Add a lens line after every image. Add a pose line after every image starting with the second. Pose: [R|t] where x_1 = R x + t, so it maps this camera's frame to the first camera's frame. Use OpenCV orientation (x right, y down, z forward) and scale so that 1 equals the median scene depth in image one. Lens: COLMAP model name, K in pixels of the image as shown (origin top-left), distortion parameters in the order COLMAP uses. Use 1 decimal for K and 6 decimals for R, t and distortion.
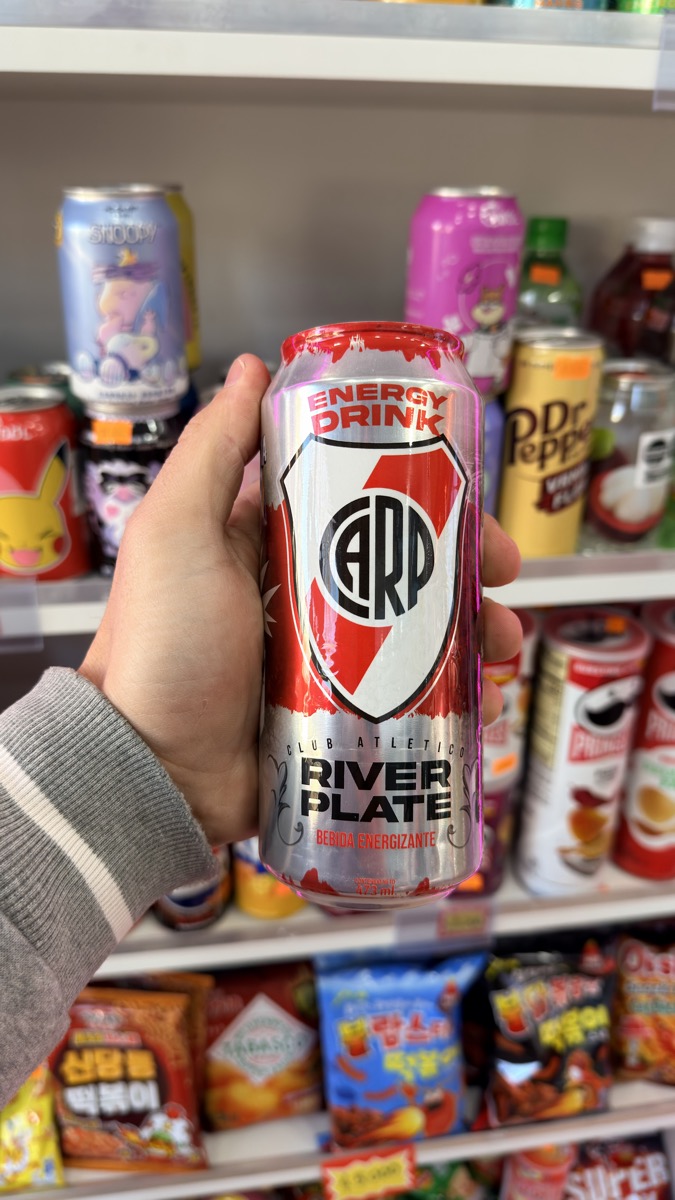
lens RADIAL K [[861.3, 0, 335.4], [0, 861.3, 602.1], [0, 0, 1]] dist [-0.026024, -0.009661]
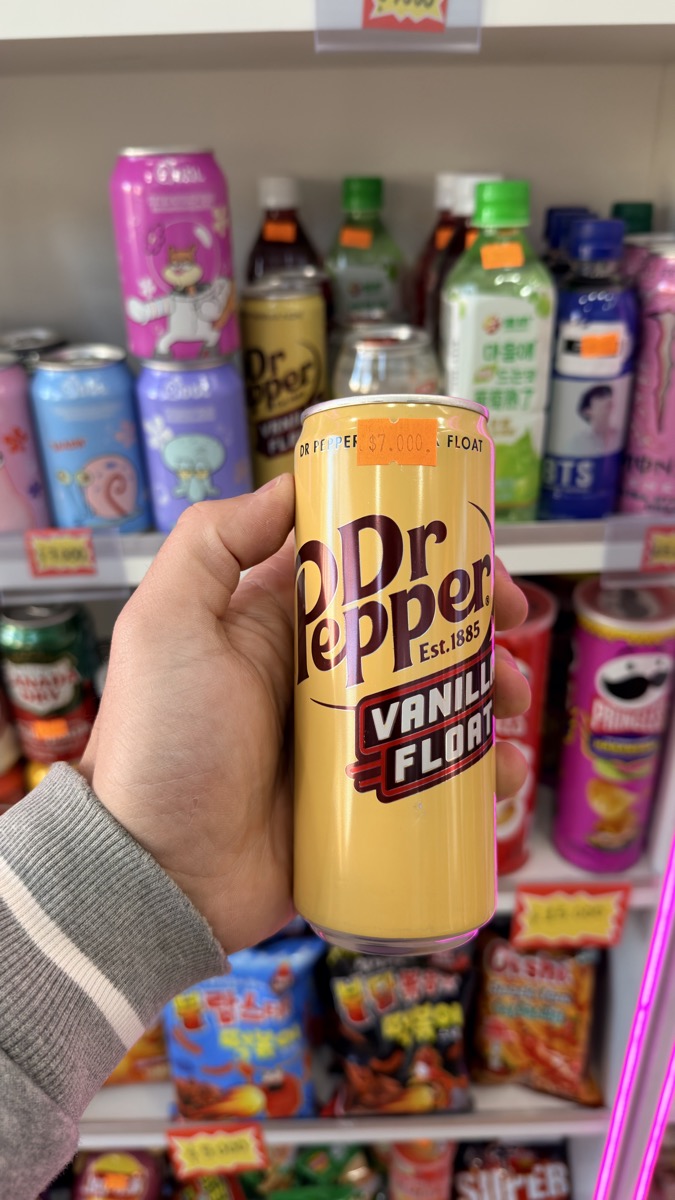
lens RADIAL K [[856.2, 0, 341.5], [0, 856.2, 595.1], [0, 0, 1]] dist [-0.030724, -0.002520]
pose [[0.992967, 0.039302, -0.111676, 0.289940], [-0.037922, 0.999176, 0.014458, 0.002258], [0.112152, -0.010121, 0.993639, 0.036631]]
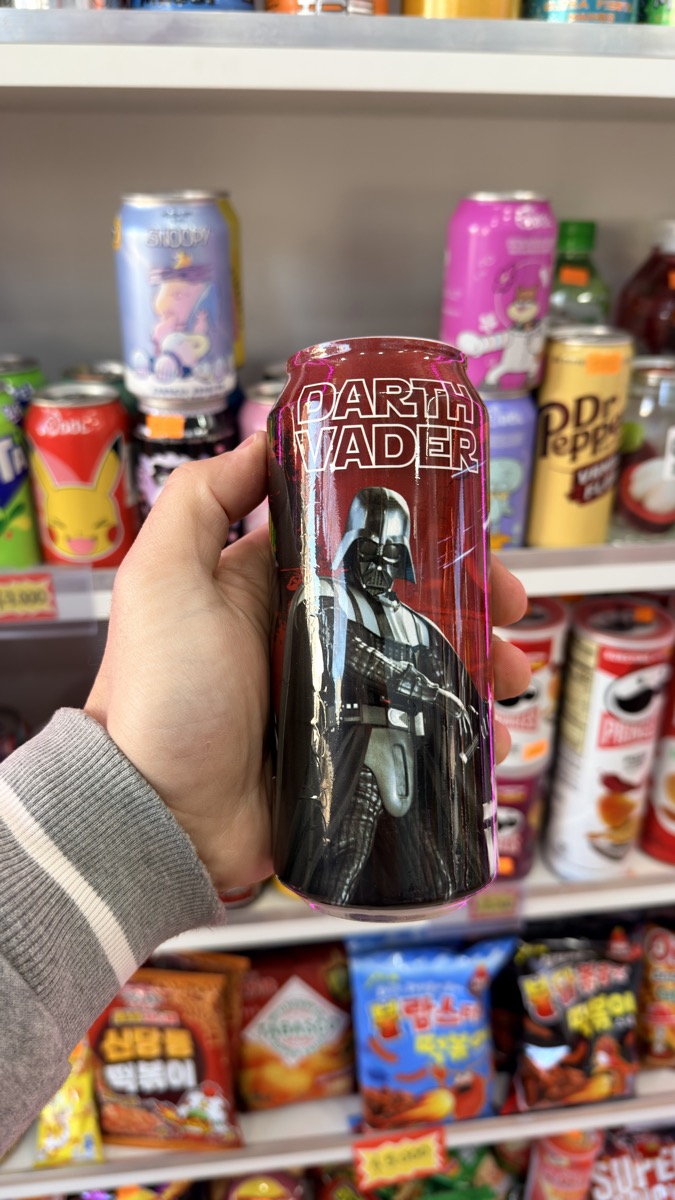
lens RADIAL K [[858.5, 0, 334.2], [0, 858.5, 599.0], [0, 0, 1]] dist [-0.025086, -0.009841]
pose [[0.999712, 0.001028, -0.023986, -0.015983], [-0.001213, 0.999970, -0.007701, 0.013173], [0.023978, 0.007728, 0.999683, -0.026839]]
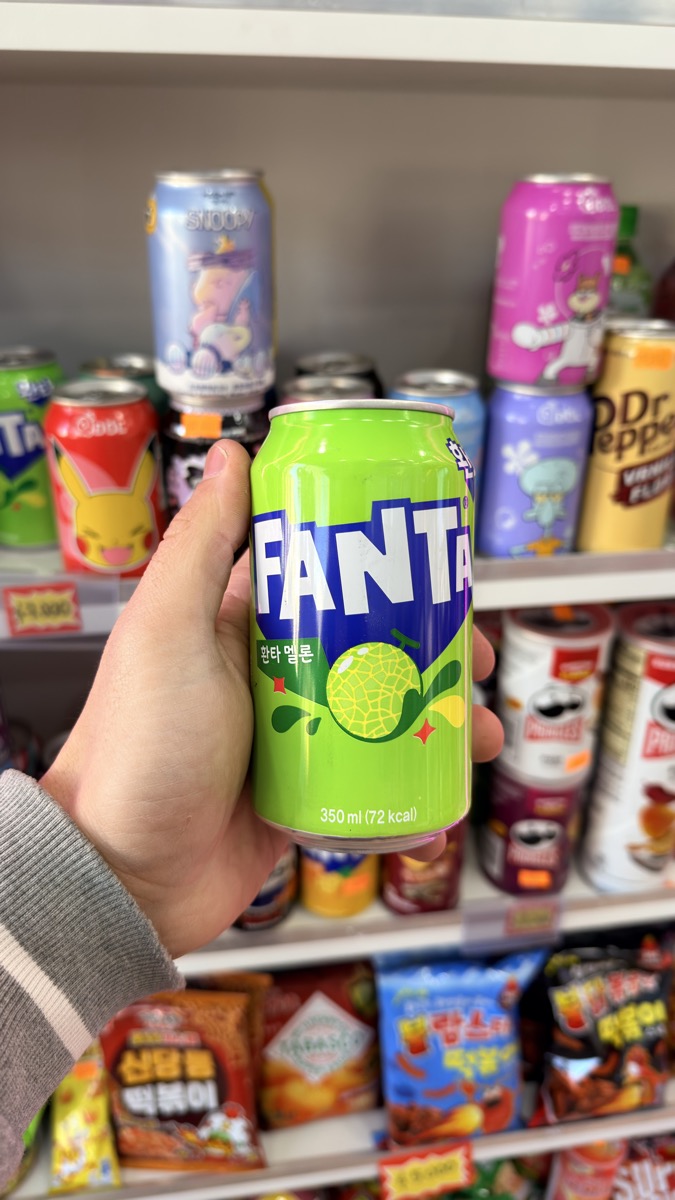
lens RADIAL K [[860.2, 0, 341.0], [0, 860.2, 601.1], [0, 0, 1]] dist [-0.029226, -0.005548]
pose [[0.999987, -0.004714, 0.001713, -0.061764], [0.004699, 0.999949, 0.008909, -0.003790], [-0.001755, -0.008901, 0.999959, 0.014606]]
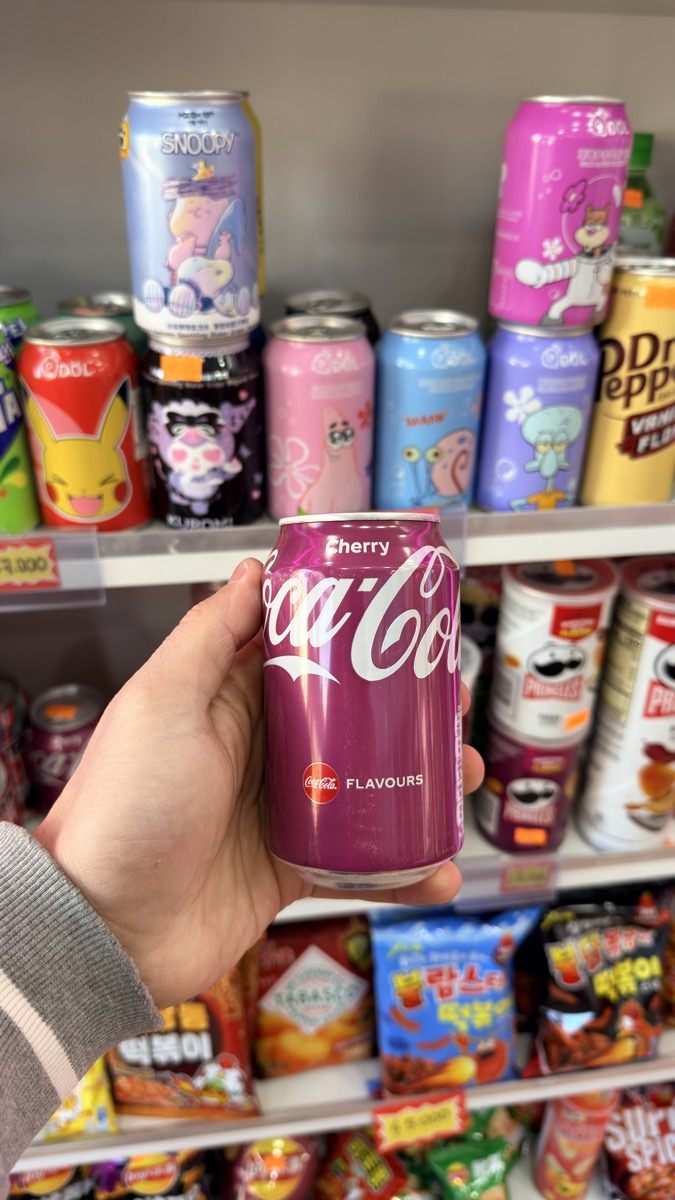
lens RADIAL K [[860.2, 0, 341.0], [0, 860.2, 601.1], [0, 0, 1]] dist [-0.029226, -0.005548]
pose [[0.999991, -0.000879, -0.004113, -0.051237], [0.001165, 0.997530, 0.070228, -0.008793], [0.004041, -0.070232, 0.997523, 0.043478]]
